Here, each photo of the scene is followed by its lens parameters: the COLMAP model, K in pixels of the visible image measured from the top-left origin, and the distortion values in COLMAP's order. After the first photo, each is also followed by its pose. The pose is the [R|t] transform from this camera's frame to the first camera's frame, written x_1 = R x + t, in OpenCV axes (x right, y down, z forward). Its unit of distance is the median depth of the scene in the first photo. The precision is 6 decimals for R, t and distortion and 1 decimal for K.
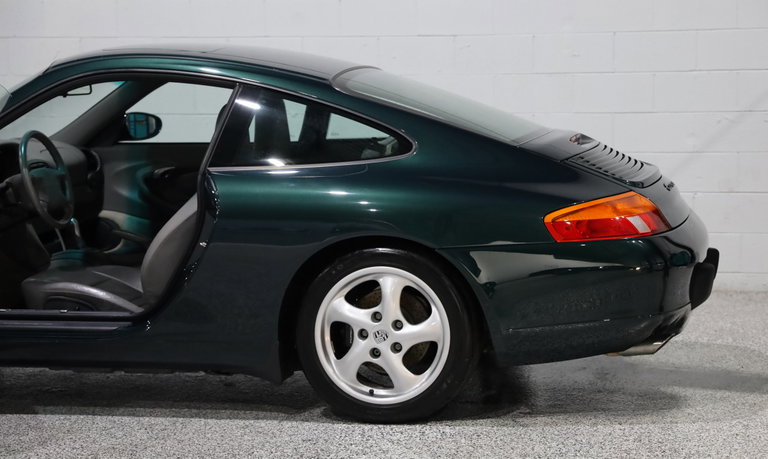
lens RADIAL K [[1841.3, 0, 384.0], [0, 1841.3, 229.5], [0, 0, 1]] dist [0.493543, -0.057009]
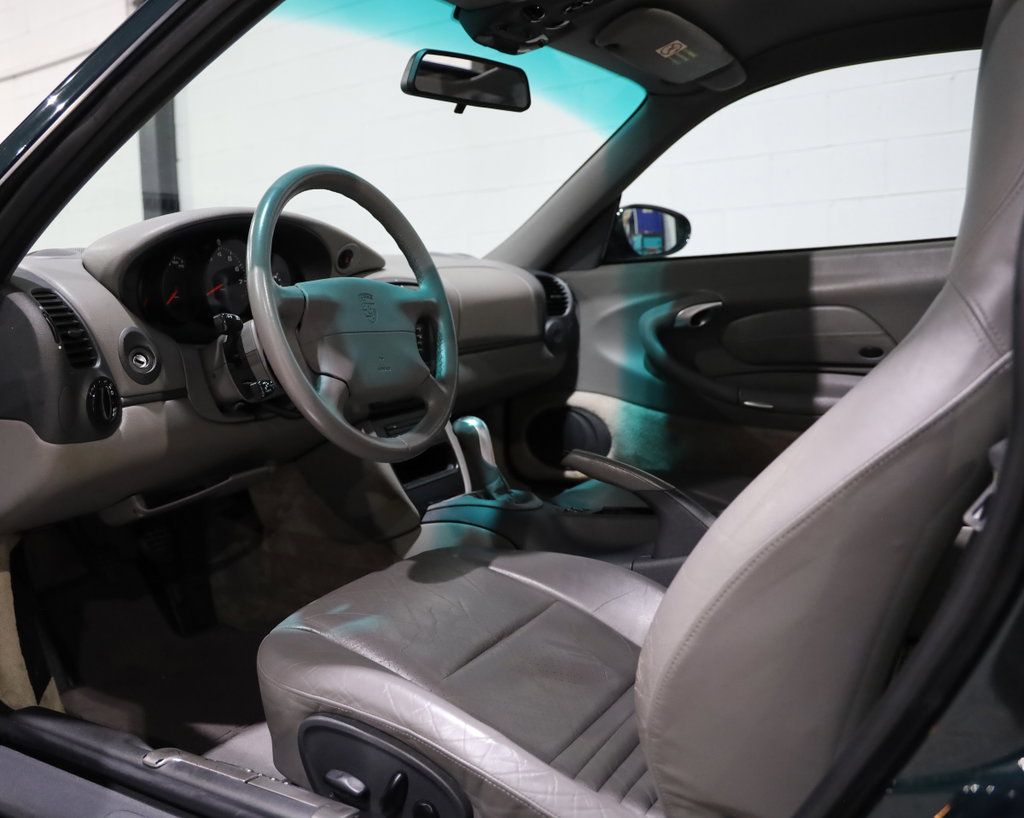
lens RADIAL K [[948.6, 0, 440.7], [0, 948.6, 404.8], [0, 0, 1]] dist [-0.052128, 0.013470]
pose [[0.938035, 0.012725, -0.346307, -0.096262], [-0.006059, 0.999775, 0.020327, -0.012101], [0.346487, -0.016969, 0.937901, 0.748769]]
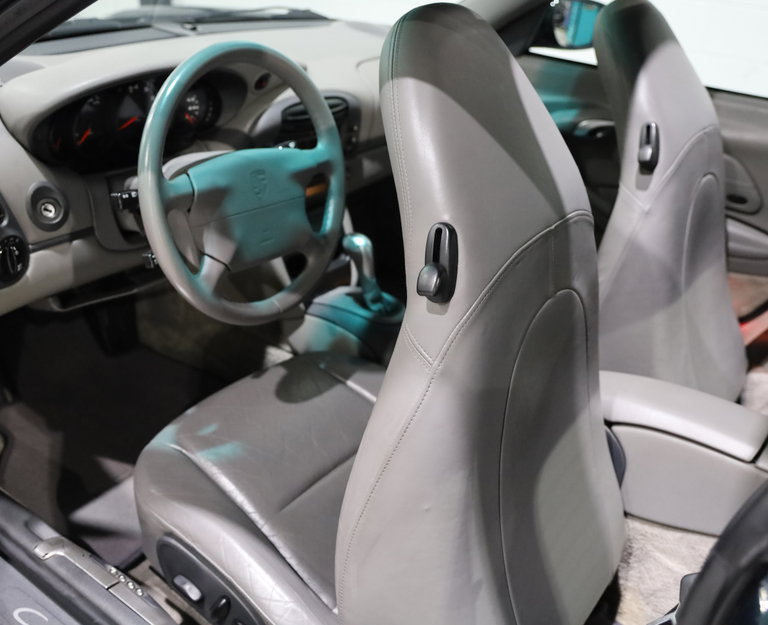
lens RADIAL K [[795.8, 0, 384.0], [0, 795.8, 312.5], [0, 0, 1]] dist [-0.031747, 0.005283]
pose [[0.911734, 0.281937, -0.298753, -0.091990], [-0.158544, 0.912444, 0.377241, -0.058779], [0.378953, -0.296577, 0.876605, 0.766125]]
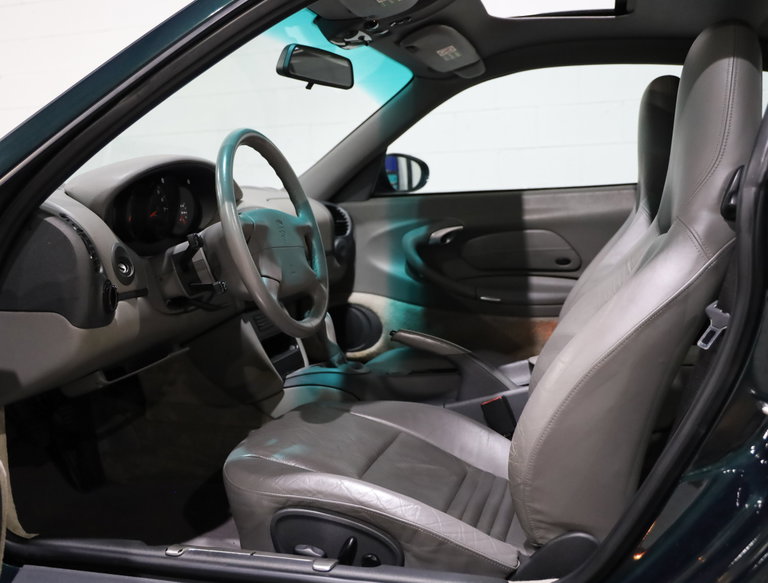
lens RADIAL K [[838.1, 0, 384.0], [0, 838.1, 291.5], [0, 0, 1]] dist [0.011484, 0.000414]
pose [[0.998775, -0.009729, -0.048520, -0.126536], [0.009530, 0.999945, -0.004328, -0.009531], [0.048559, 0.003861, 0.998813, 0.699043]]
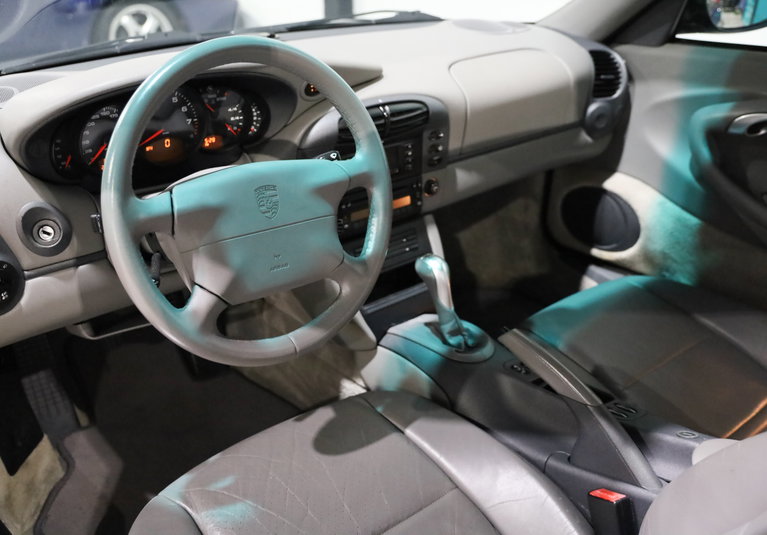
lens RADIAL K [[776.4, 0, 383.5], [0, 776.4, 267.5], [0, 0, 1]] dist [0.021936, 0.023122]
pose [[0.794167, 0.265928, -0.546426, -0.079981], [-0.075832, 0.935508, 0.345070, -0.055707], [0.602950, -0.232607, 0.763116, 0.804705]]
